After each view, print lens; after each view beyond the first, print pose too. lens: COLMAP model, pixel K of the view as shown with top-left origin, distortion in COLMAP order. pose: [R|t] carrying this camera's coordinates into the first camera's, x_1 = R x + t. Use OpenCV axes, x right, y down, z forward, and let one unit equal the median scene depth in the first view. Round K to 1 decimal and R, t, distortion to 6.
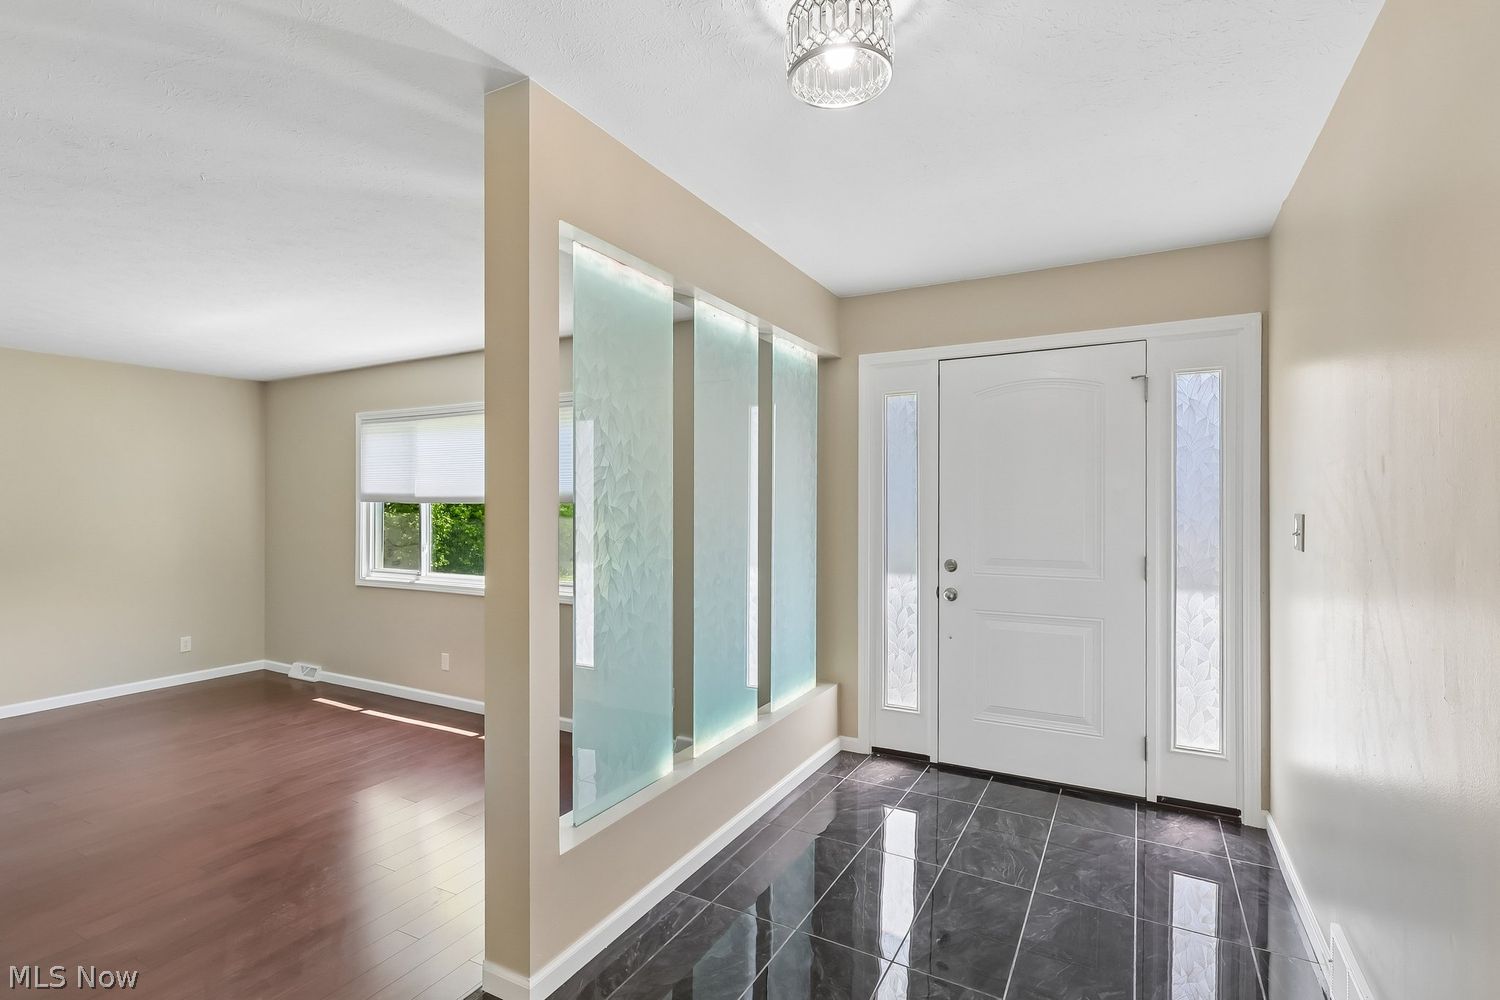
lens RADIAL K [[701.3, 0, 762.7], [0, 701.3, 497.0], [0, 0, 1]] dist [-0.011007, 0.000774]
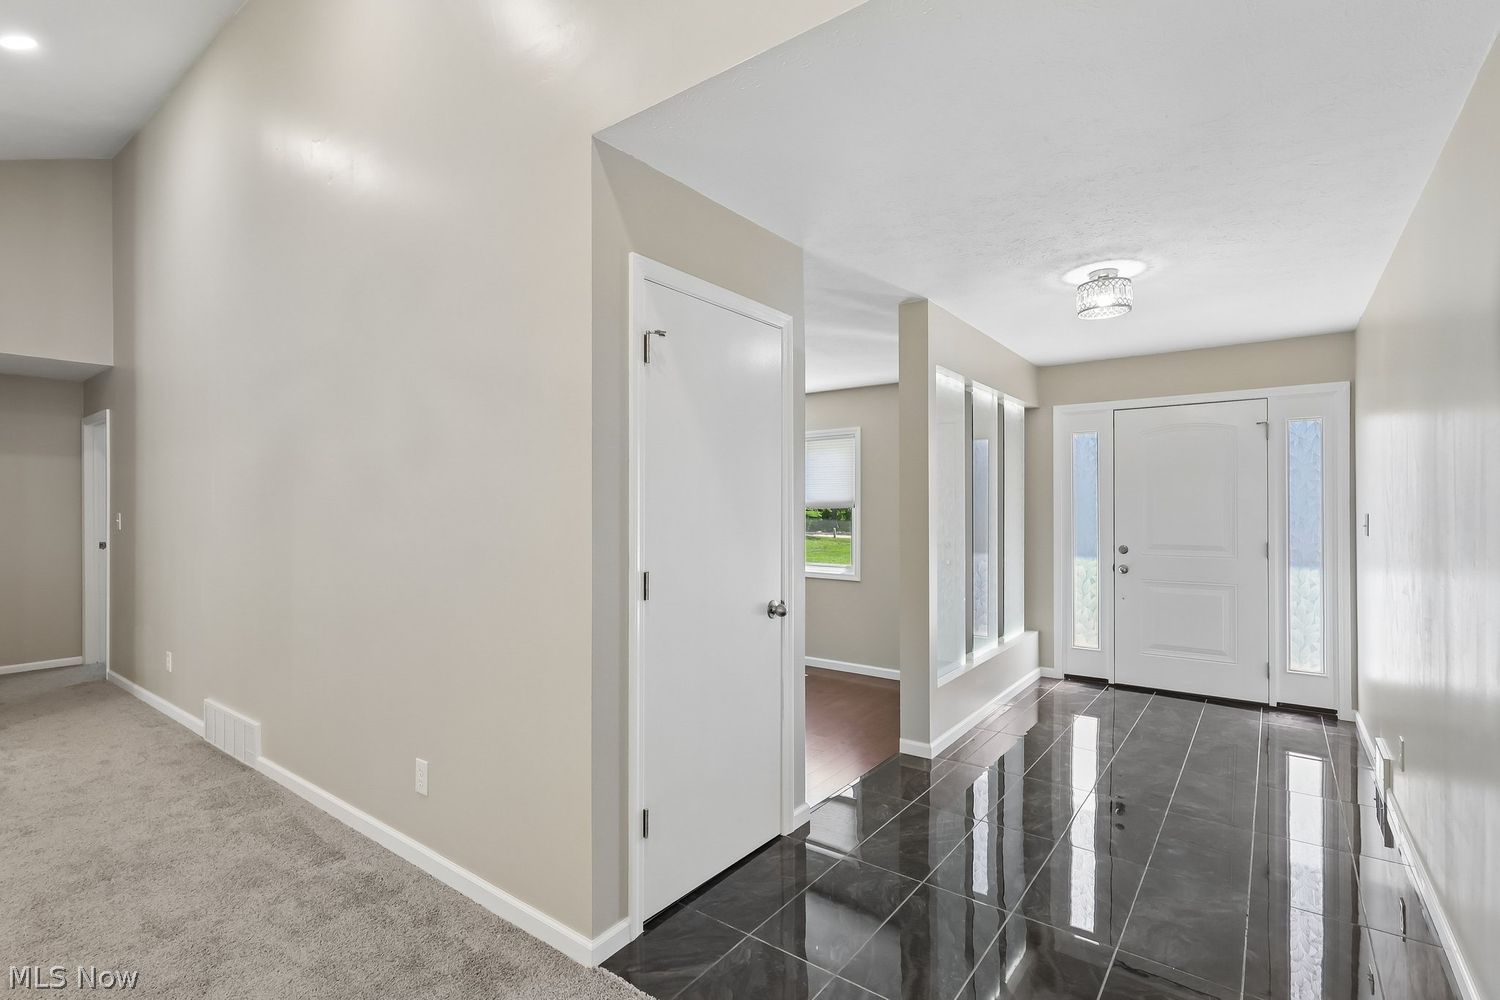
lens RADIAL K [[701.3, 0, 744.8], [0, 701.3, 499.9], [0, 0, 1]] dist [-0.011007, 0.000774]
pose [[0.988295, -0.004617, -0.152483, -0.325303], [0.004483, 0.999989, -0.001224, -0.009535], [0.152487, 0.000526, 0.988305, -0.636880]]
